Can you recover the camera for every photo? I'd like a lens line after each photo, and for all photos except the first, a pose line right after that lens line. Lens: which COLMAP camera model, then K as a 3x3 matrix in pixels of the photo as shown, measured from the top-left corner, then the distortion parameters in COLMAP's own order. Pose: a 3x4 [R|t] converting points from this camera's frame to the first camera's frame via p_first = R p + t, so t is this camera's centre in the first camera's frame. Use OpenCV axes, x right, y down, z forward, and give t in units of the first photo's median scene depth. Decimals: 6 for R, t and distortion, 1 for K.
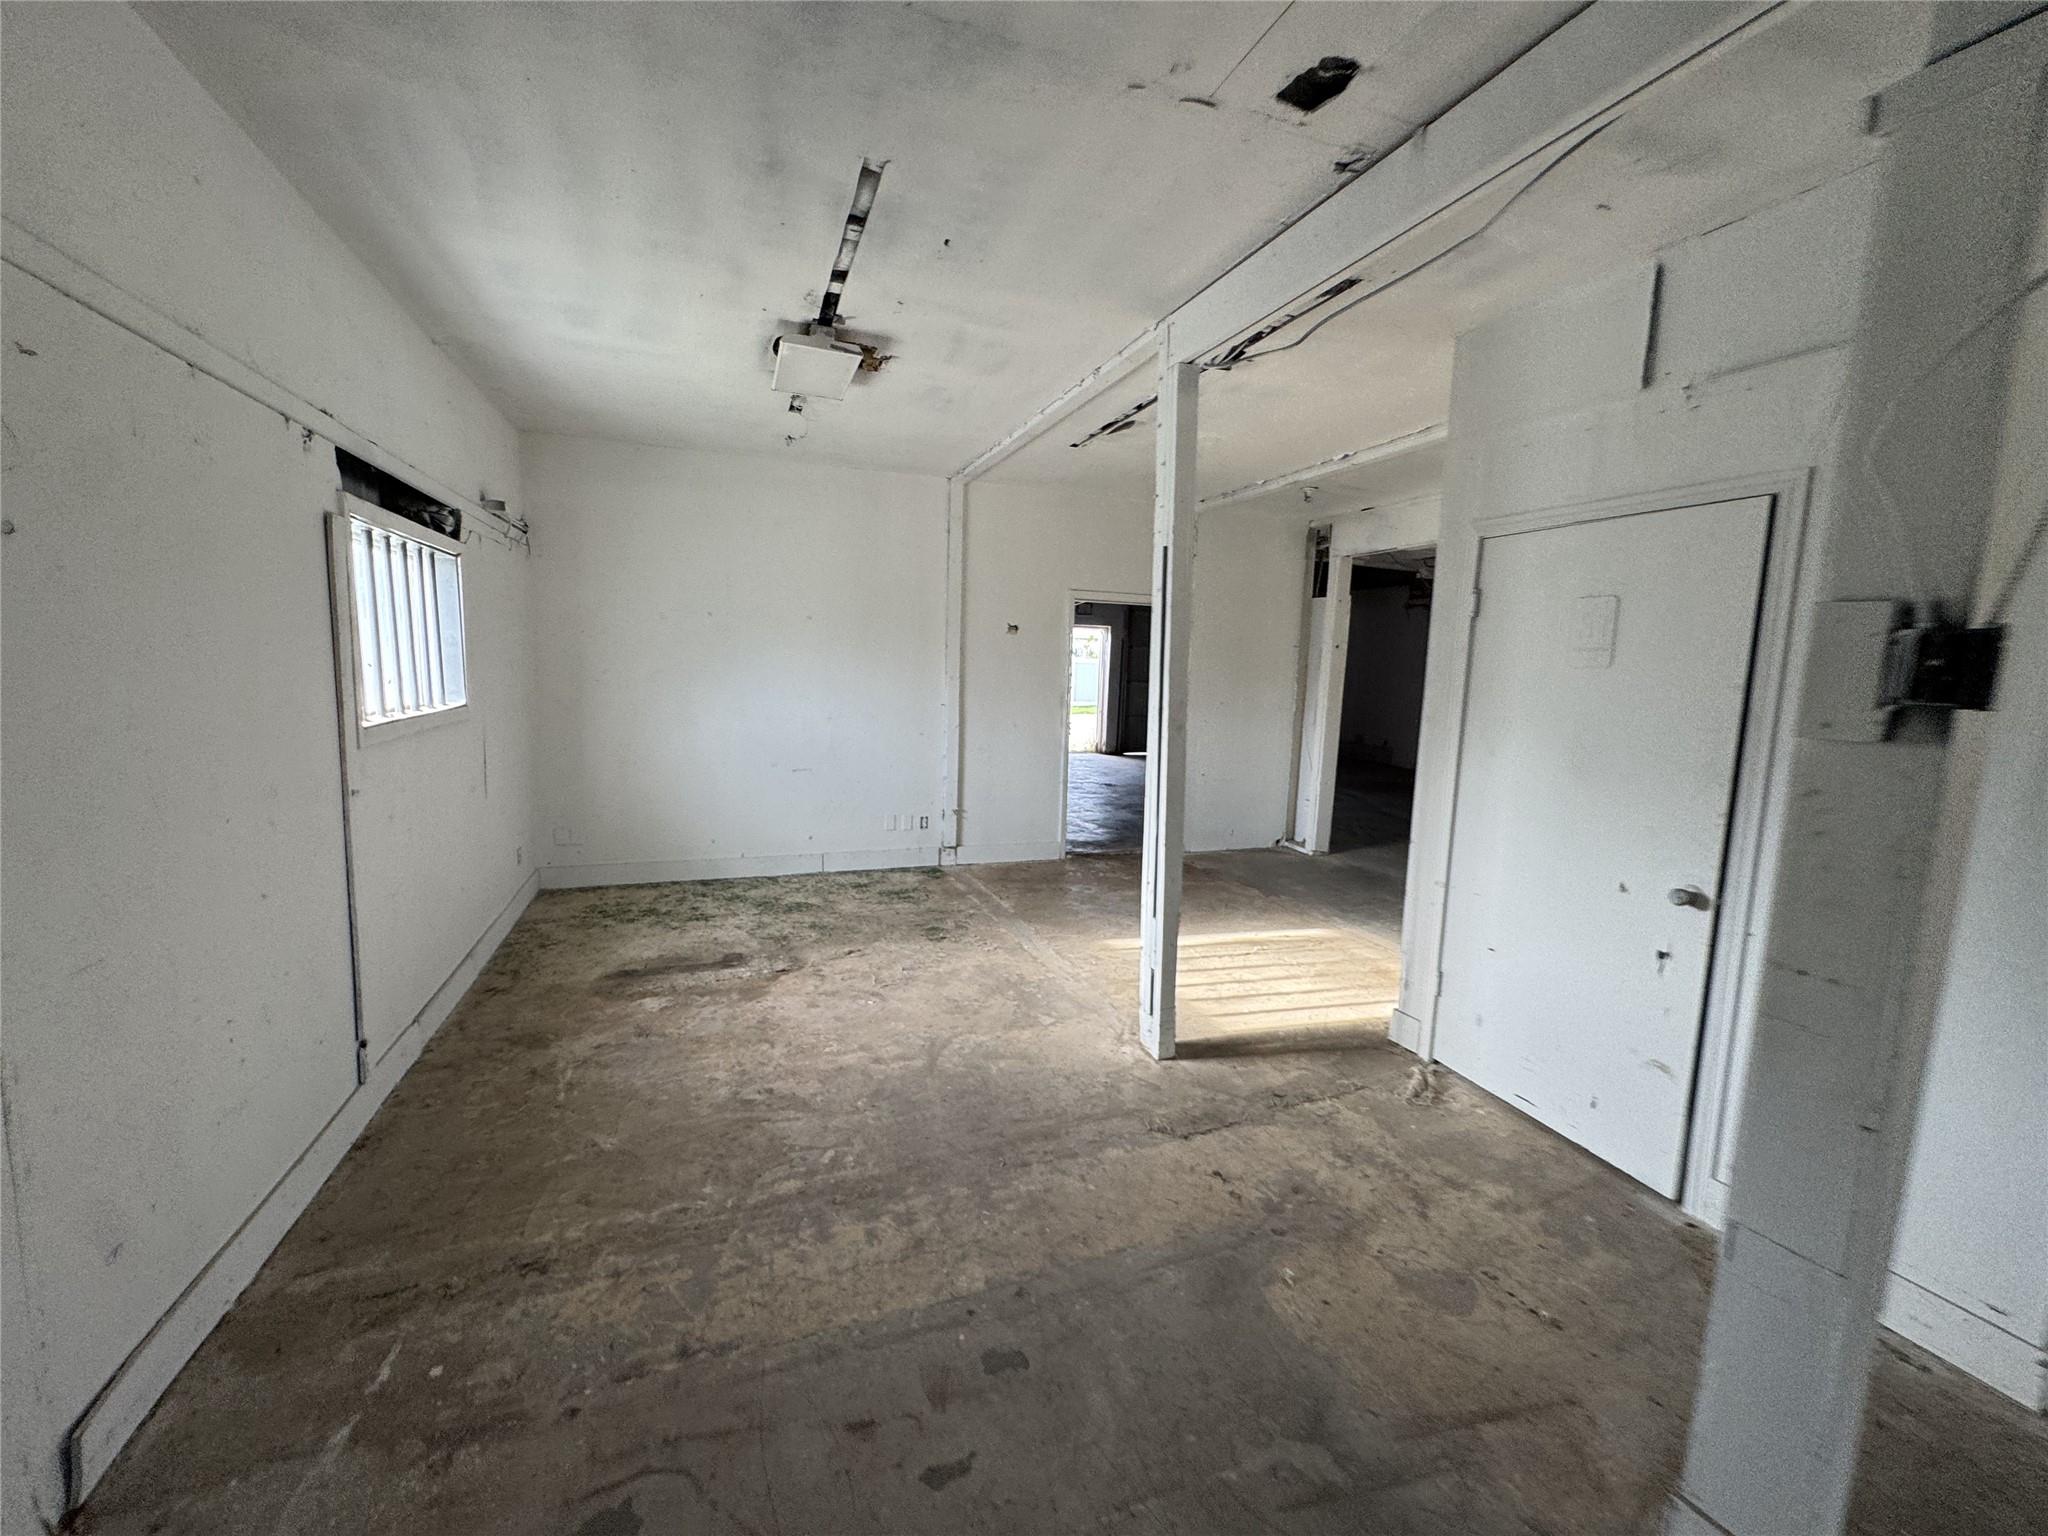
lens RADIAL K [[817.3, 0, 1028.1], [0, 817.3, 767.4], [0, 0, 1]] dist [-0.006865, 0.000729]
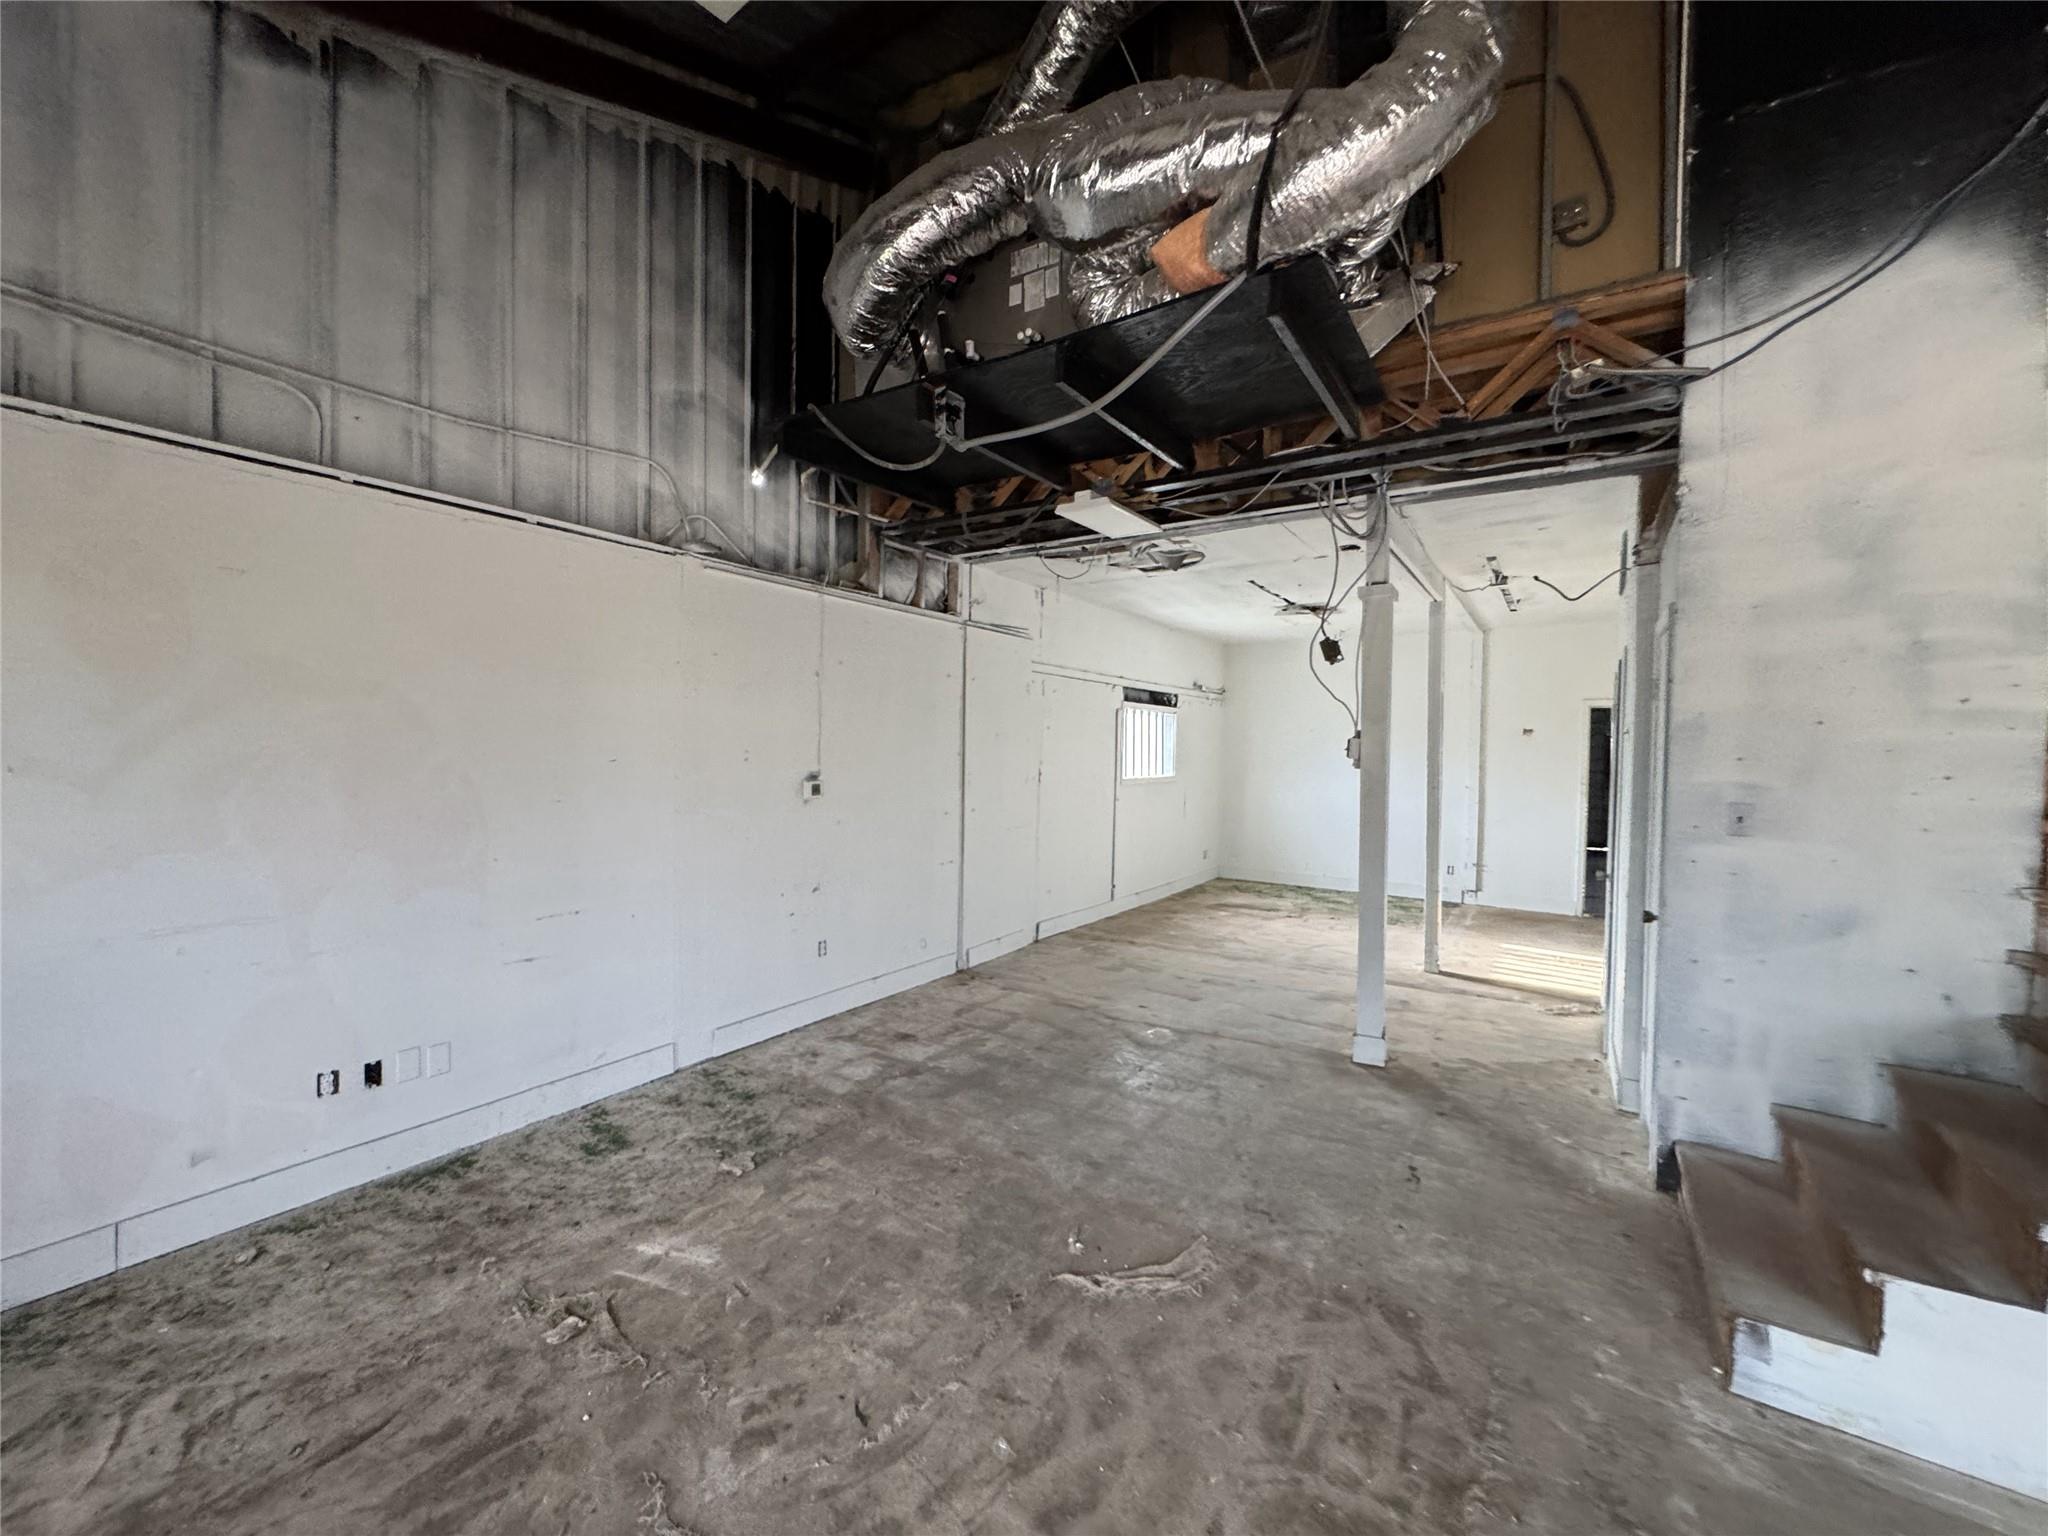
lens RADIAL K [[817.3, 0, 1035.6], [0, 817.3, 761.9], [0, 0, 1]] dist [-0.006865, 0.000729]
pose [[0.595066, -0.006505, -0.803650, 0.778747], [-0.100669, 0.991488, -0.082566, 0.094768], [0.797347, 0.130035, 0.589346, -0.574941]]
